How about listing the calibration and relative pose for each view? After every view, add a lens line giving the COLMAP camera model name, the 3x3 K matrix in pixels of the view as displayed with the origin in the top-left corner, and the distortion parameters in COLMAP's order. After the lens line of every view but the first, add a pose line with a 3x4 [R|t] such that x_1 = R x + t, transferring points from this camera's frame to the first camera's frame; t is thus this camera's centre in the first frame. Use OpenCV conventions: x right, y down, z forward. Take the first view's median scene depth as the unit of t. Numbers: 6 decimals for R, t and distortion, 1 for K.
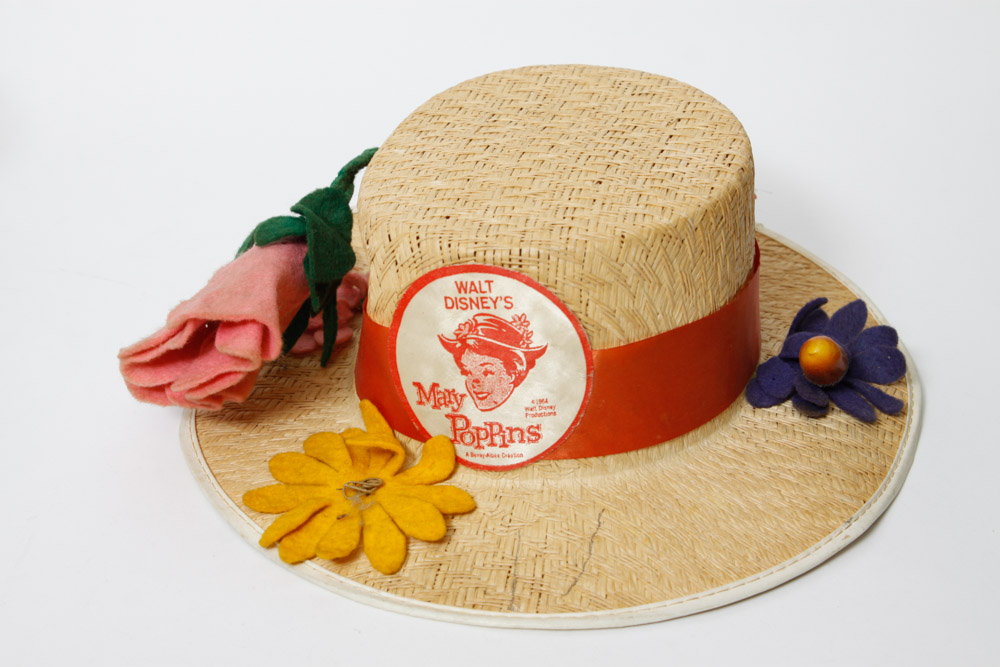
lens RADIAL K [[2195.7, 0, 498.7], [0, 2195.7, 333.4], [0, 0, 1]] dist [0.045674, 0.000000]
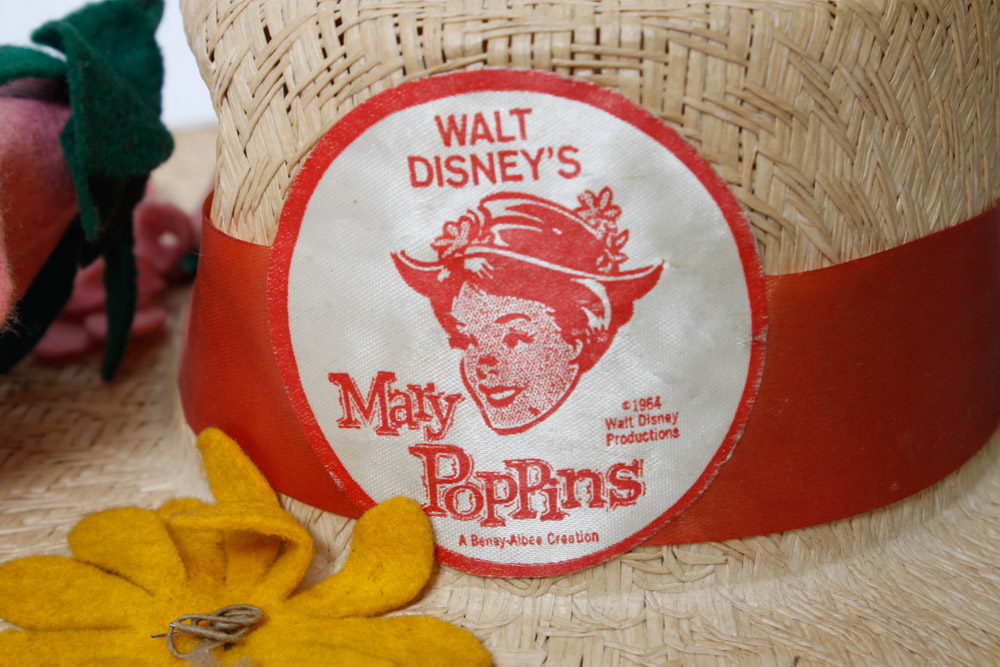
lens RADIAL K [[2195.7, 0, 502.4], [0, 2195.7, 333.4], [0, 0, 1]] dist [0.045674, 0.000000]
pose [[0.993442, -0.023508, 0.111895, -0.053460], [0.031589, 0.996976, -0.071000, 0.045785], [-0.109888, 0.074069, 0.991180, 0.578622]]
